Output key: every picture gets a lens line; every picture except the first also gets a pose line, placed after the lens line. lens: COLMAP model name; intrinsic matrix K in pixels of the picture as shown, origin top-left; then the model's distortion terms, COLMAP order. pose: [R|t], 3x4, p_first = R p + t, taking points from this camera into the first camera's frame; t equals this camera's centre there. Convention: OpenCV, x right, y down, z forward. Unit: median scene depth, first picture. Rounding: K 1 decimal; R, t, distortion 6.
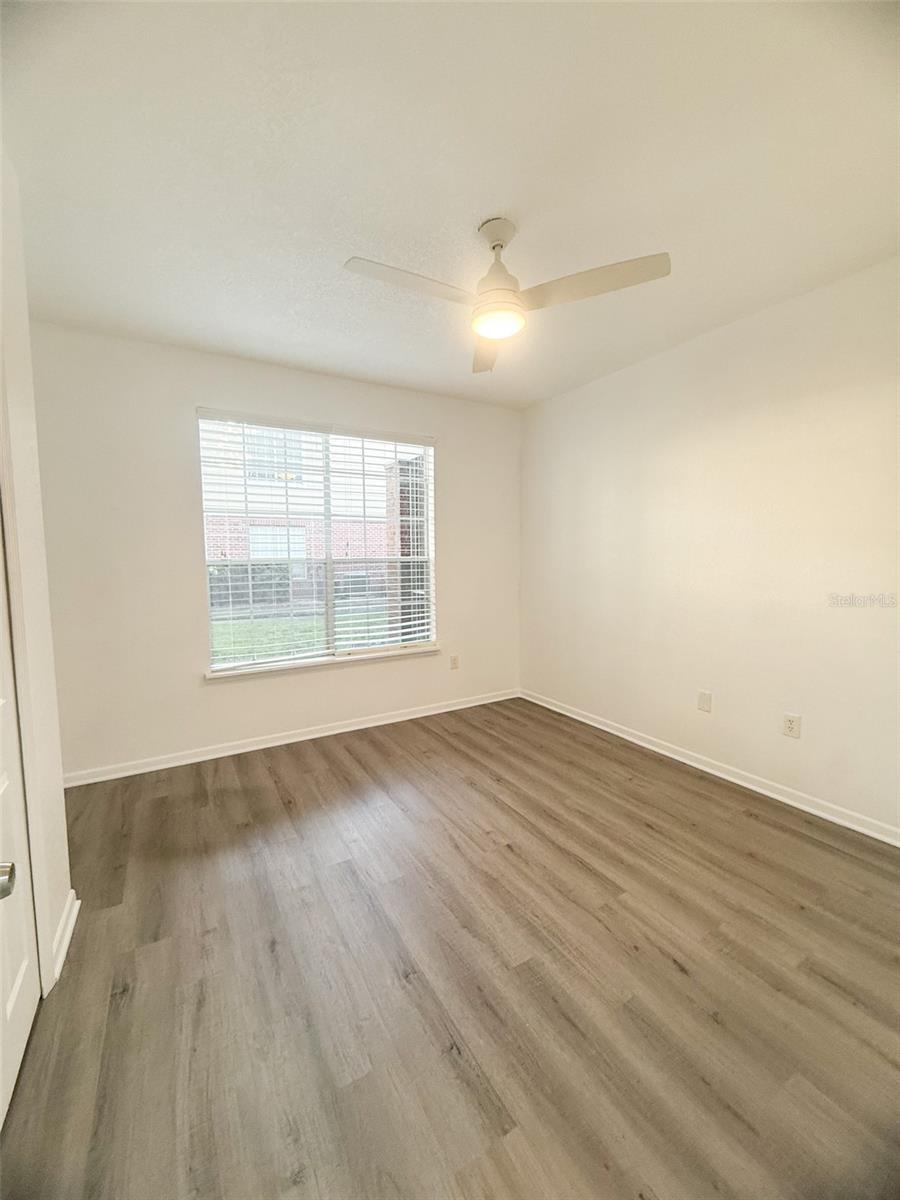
lens RADIAL K [[477.2, 0, 451.0], [0, 477.2, 594.5], [0, 0, 1]] dist [-0.001729, -0.000088]
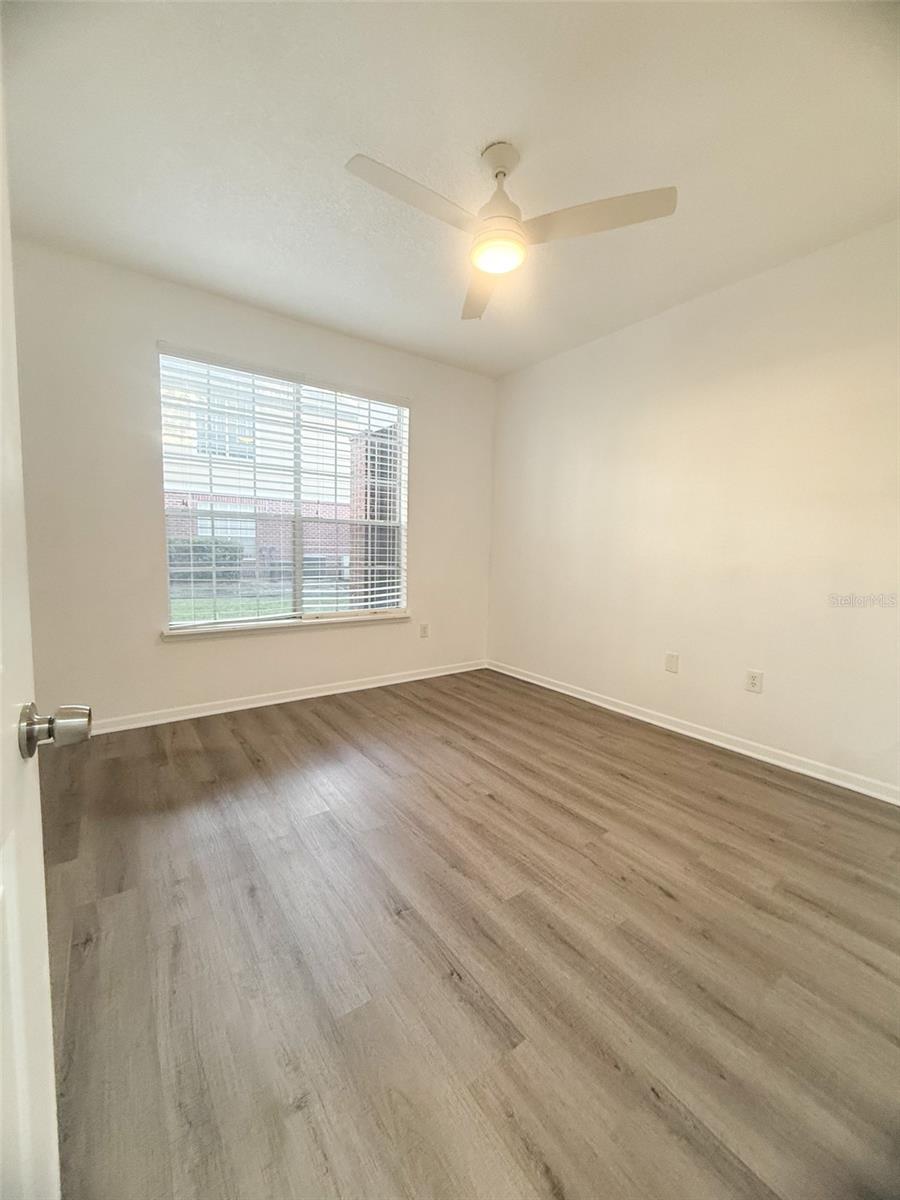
lens RADIAL K [[477.2, 0, 451.0], [0, 477.2, 594.5], [0, 0, 1]] dist [-0.001729, -0.000088]
pose [[0.994938, 0.022221, 0.098004, -0.068360], [-0.023923, 0.999582, 0.016221, 0.096801], [-0.097603, -0.018484, 0.995054, 0.027181]]
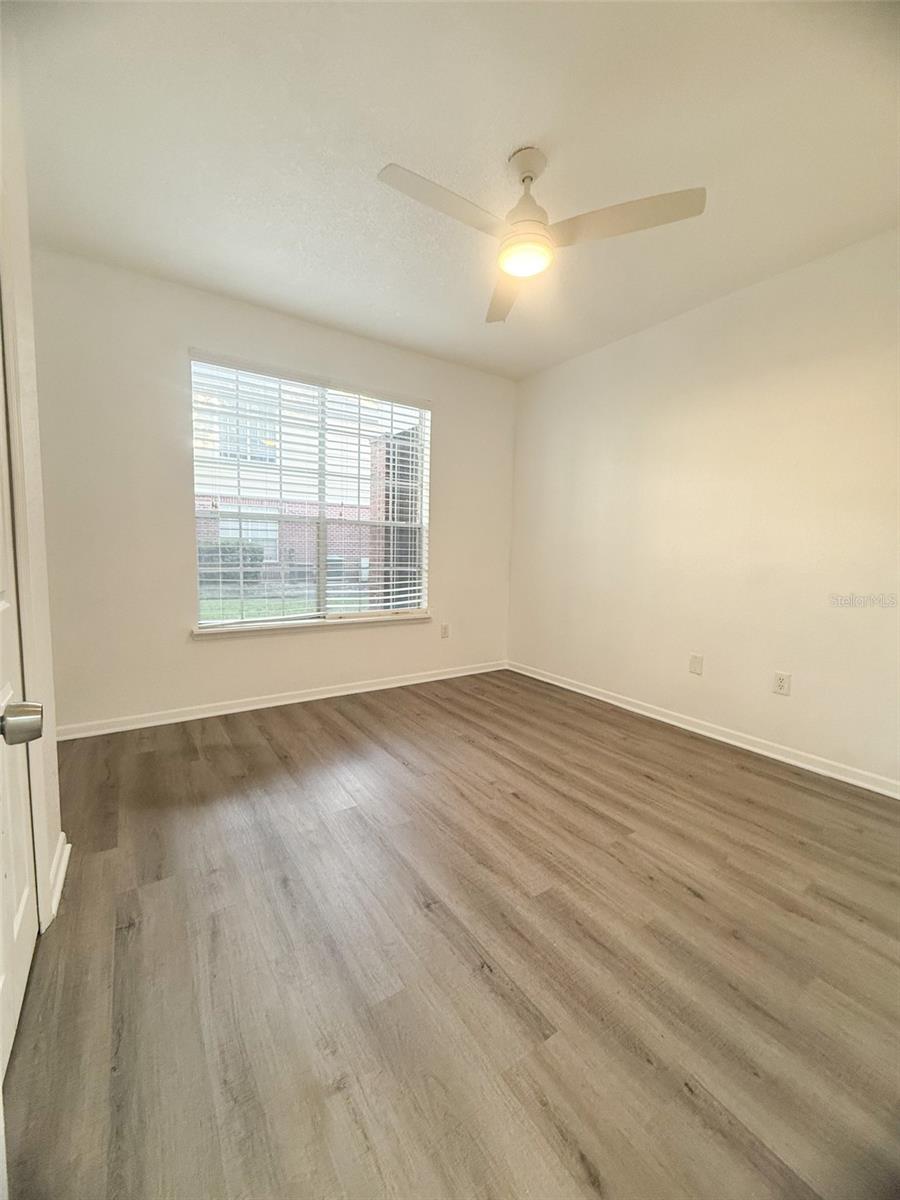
lens RADIAL K [[477.2, 0, 451.0], [0, 477.2, 594.5], [0, 0, 1]] dist [-0.001729, -0.000088]
pose [[0.997595, 0.024902, 0.064692, -0.088617], [-0.025783, 0.999585, 0.012816, 0.102042], [-0.064346, -0.014453, 0.997823, 0.016998]]
